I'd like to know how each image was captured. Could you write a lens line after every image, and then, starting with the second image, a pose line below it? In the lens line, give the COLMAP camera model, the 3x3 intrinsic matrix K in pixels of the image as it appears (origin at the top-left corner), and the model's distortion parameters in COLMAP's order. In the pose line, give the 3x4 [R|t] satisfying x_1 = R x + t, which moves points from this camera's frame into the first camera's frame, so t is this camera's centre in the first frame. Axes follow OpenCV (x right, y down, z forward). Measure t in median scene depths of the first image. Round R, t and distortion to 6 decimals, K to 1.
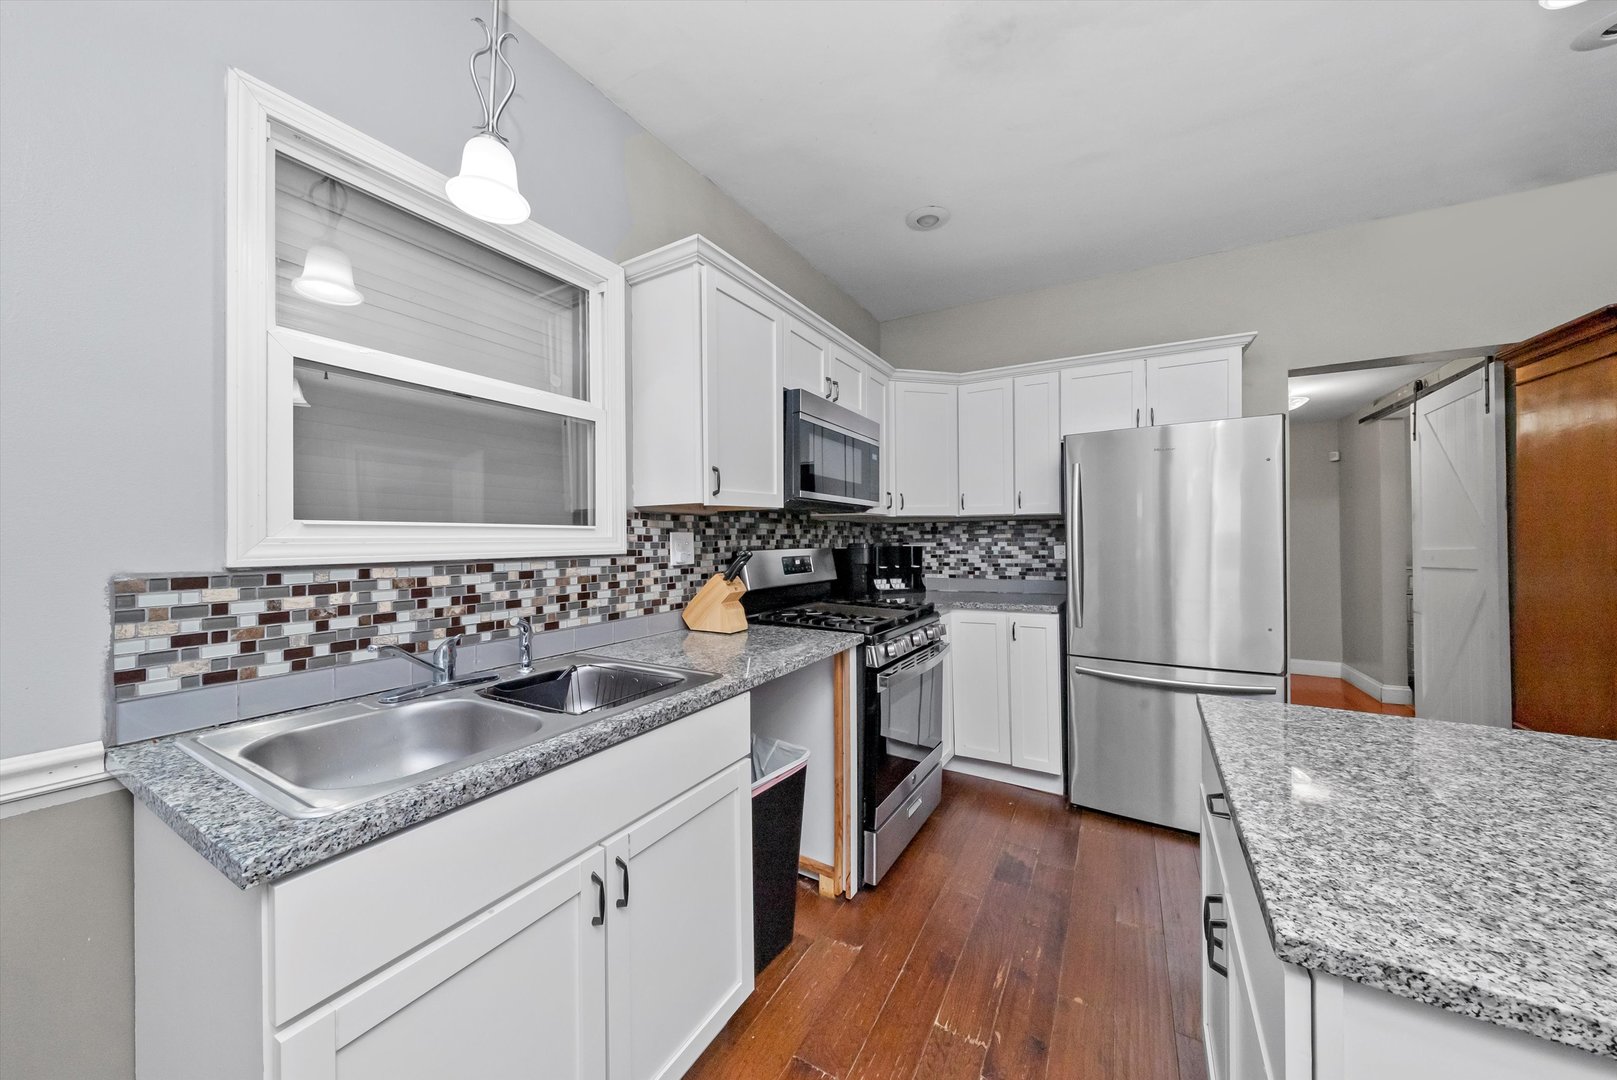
lens RADIAL K [[559.3, 0, 811.0], [0, 559.3, 532.9], [0, 0, 1]] dist [-0.000513, -0.000186]
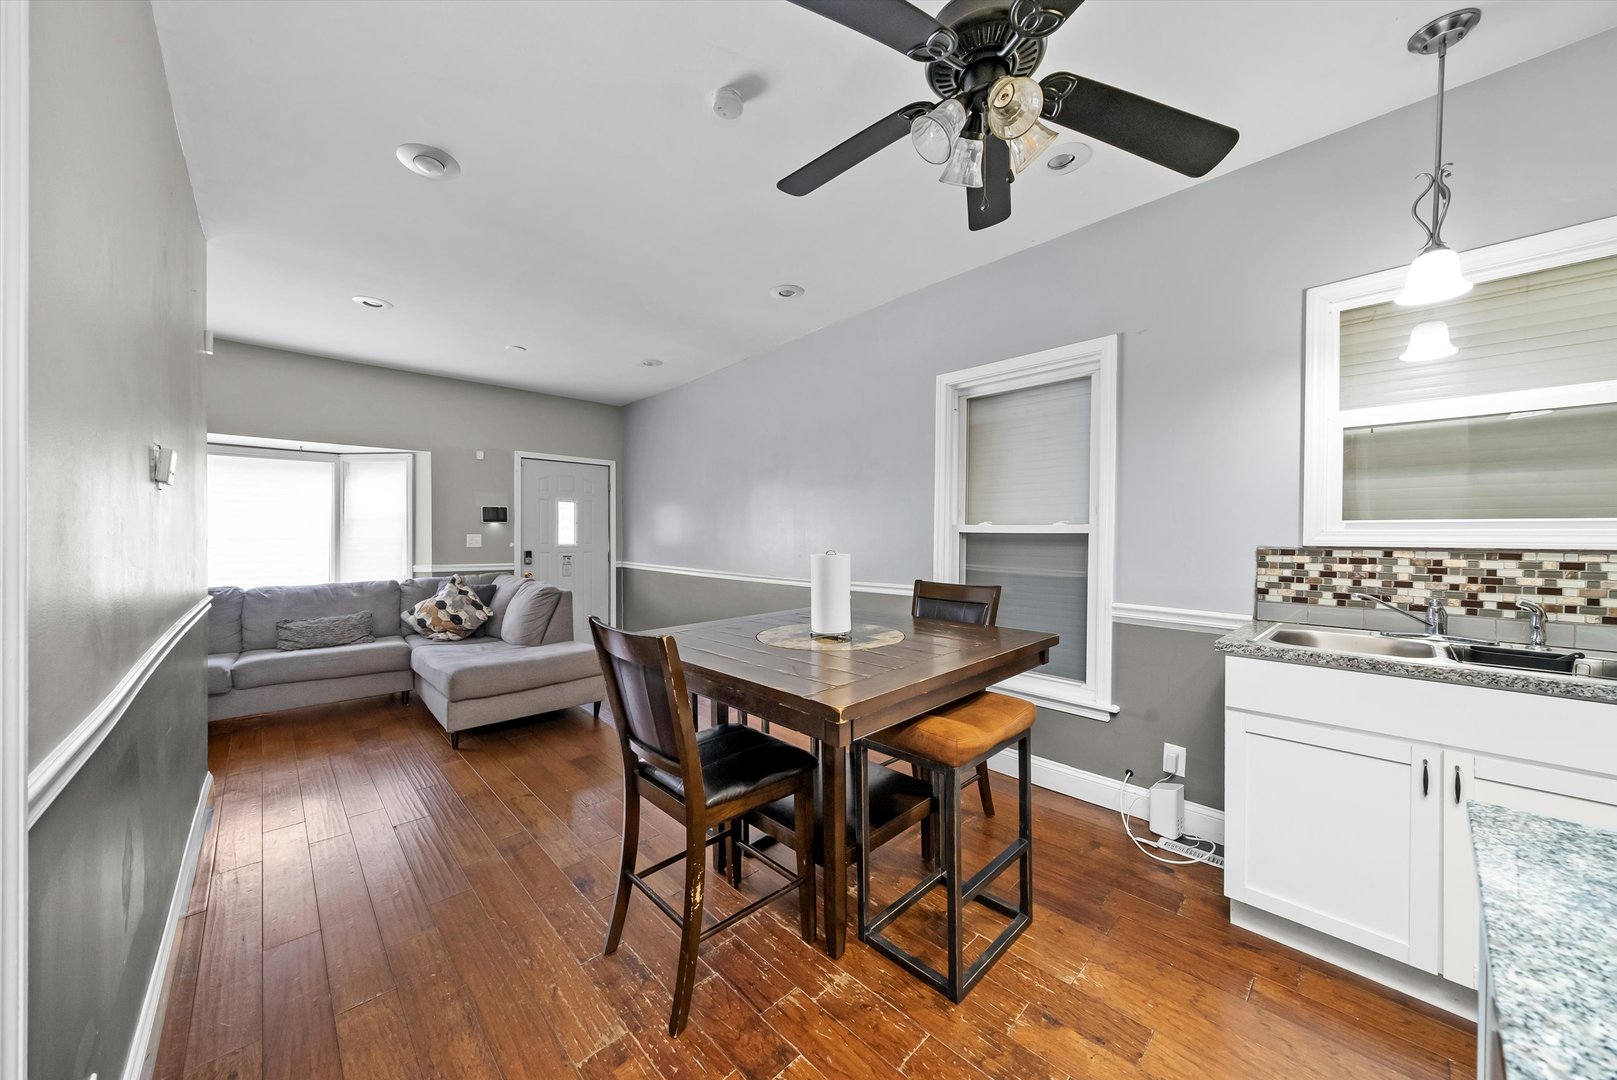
lens RADIAL K [[561.8, 0, 796.6], [0, 561.8, 537.4], [0, 0, 1]] dist [-0.005276, -0.000140]
pose [[-0.301885, 0.012296, -0.953265, 0.720438], [0.007460, 0.999917, 0.010536, -0.000800], [0.953315, -0.003931, -0.301952, -0.059605]]
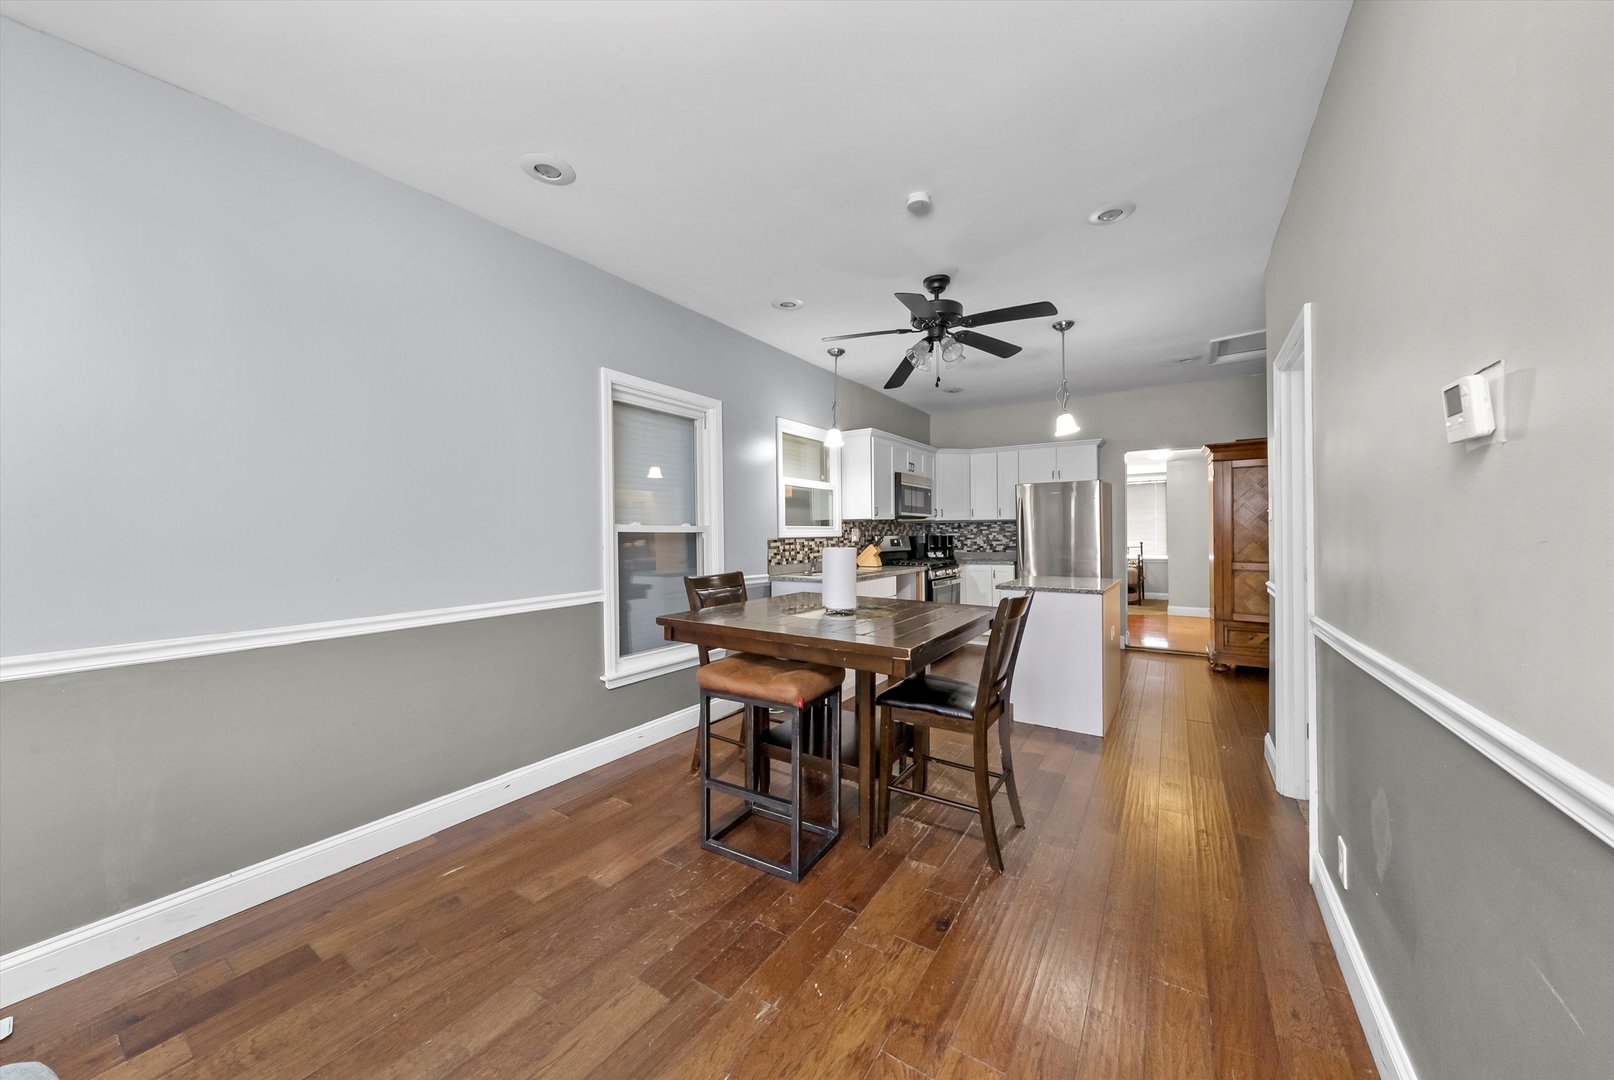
lens RADIAL K [[558.2, 0, 809.5], [0, 558.2, 533.0], [0, 0, 1]] dist [-0.000513, -0.000186]
pose [[0.997463, -0.000870, -0.071185, -0.269405], [0.001607, 0.999946, 0.010294, -0.008407], [0.071173, -0.010382, 0.997410, -1.644641]]
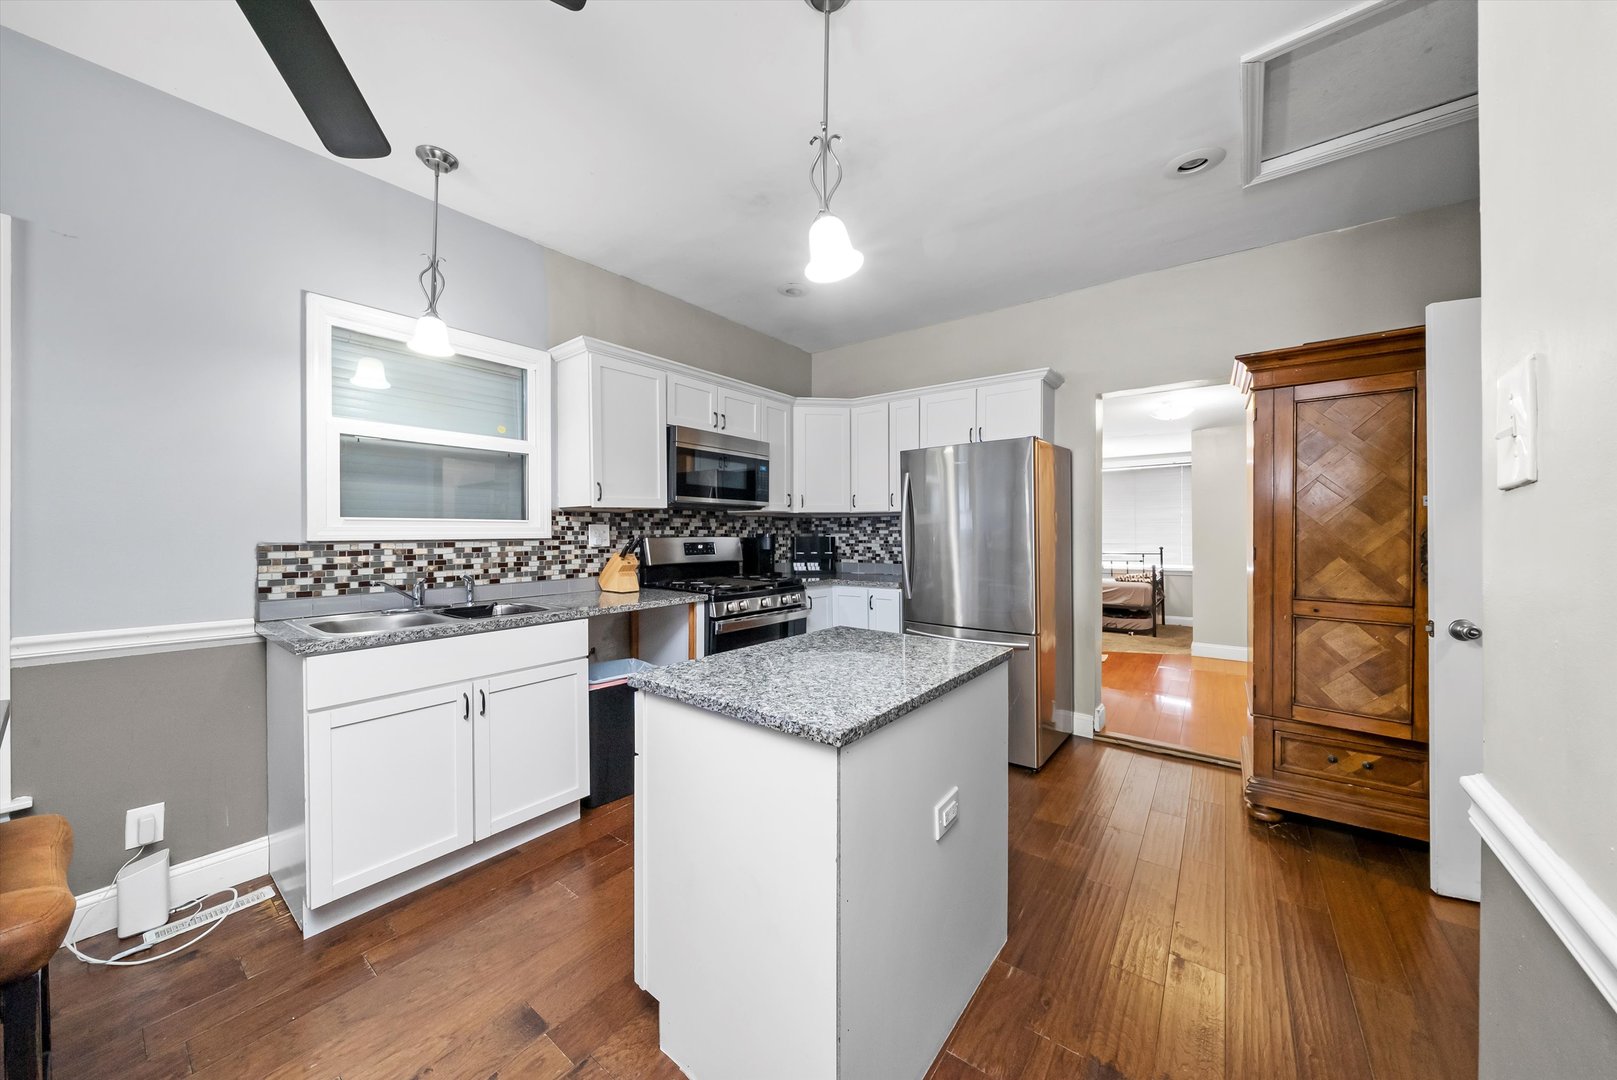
lens RADIAL K [[559.3, 0, 811.0], [0, 559.3, 532.9], [0, 0, 1]] dist [-0.000513, -0.000186]
pose [[0.991155, 0.006275, -0.132559, 0.537830], [-0.004535, 0.999900, 0.013424, -0.001101], [0.132630, -0.012704, 0.991084, -0.398680]]
